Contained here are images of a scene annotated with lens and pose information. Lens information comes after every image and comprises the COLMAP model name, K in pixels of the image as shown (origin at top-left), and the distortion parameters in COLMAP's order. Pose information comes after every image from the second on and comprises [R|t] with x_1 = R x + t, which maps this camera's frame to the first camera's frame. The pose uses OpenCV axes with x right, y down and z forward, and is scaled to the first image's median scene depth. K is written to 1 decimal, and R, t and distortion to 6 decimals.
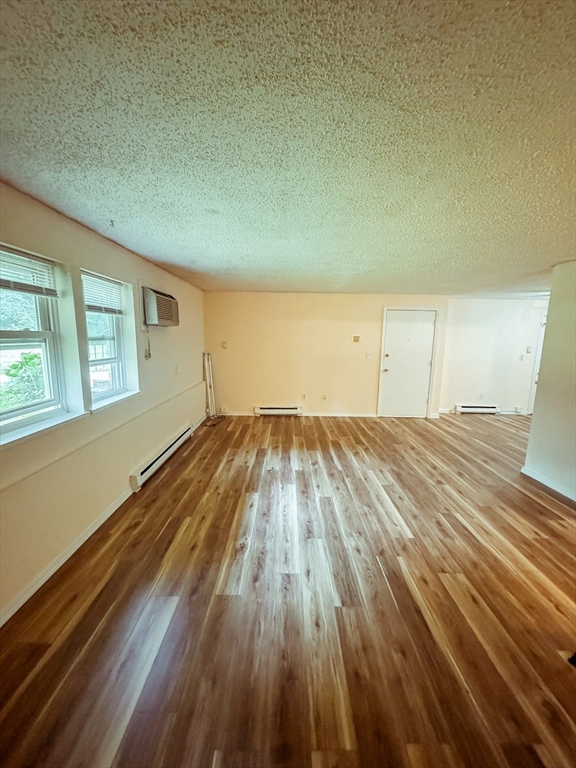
lens RADIAL K [[307.4, 0, 289.7], [0, 307.4, 384.9], [0, 0, 1]] dist [0.000903, -0.000127]
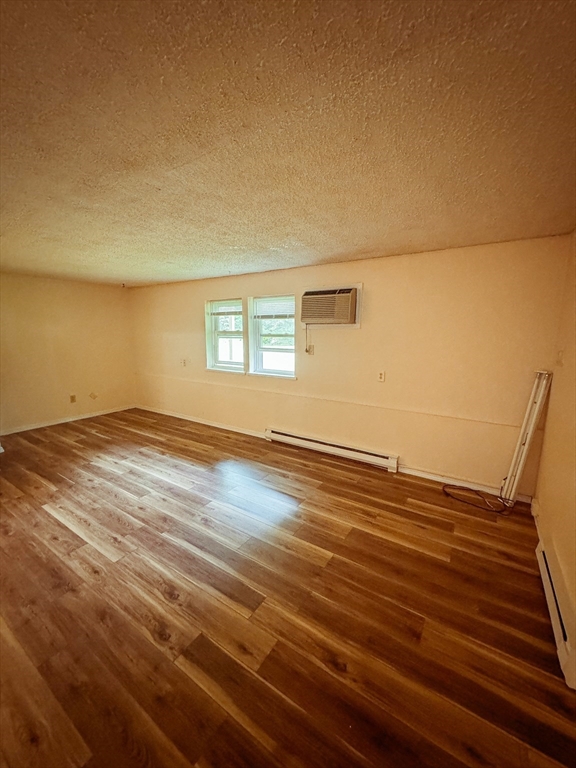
lens RADIAL K [[307.4, 0, 286.7], [0, 307.4, 383.5], [0, 0, 1]] dist [0.000903, -0.000127]
pose [[-0.557288, 0.117985, -0.821894, 0.686347], [-0.144171, 0.961068, 0.235720, -0.296502], [0.817707, 0.249857, -0.518581, 1.953925]]
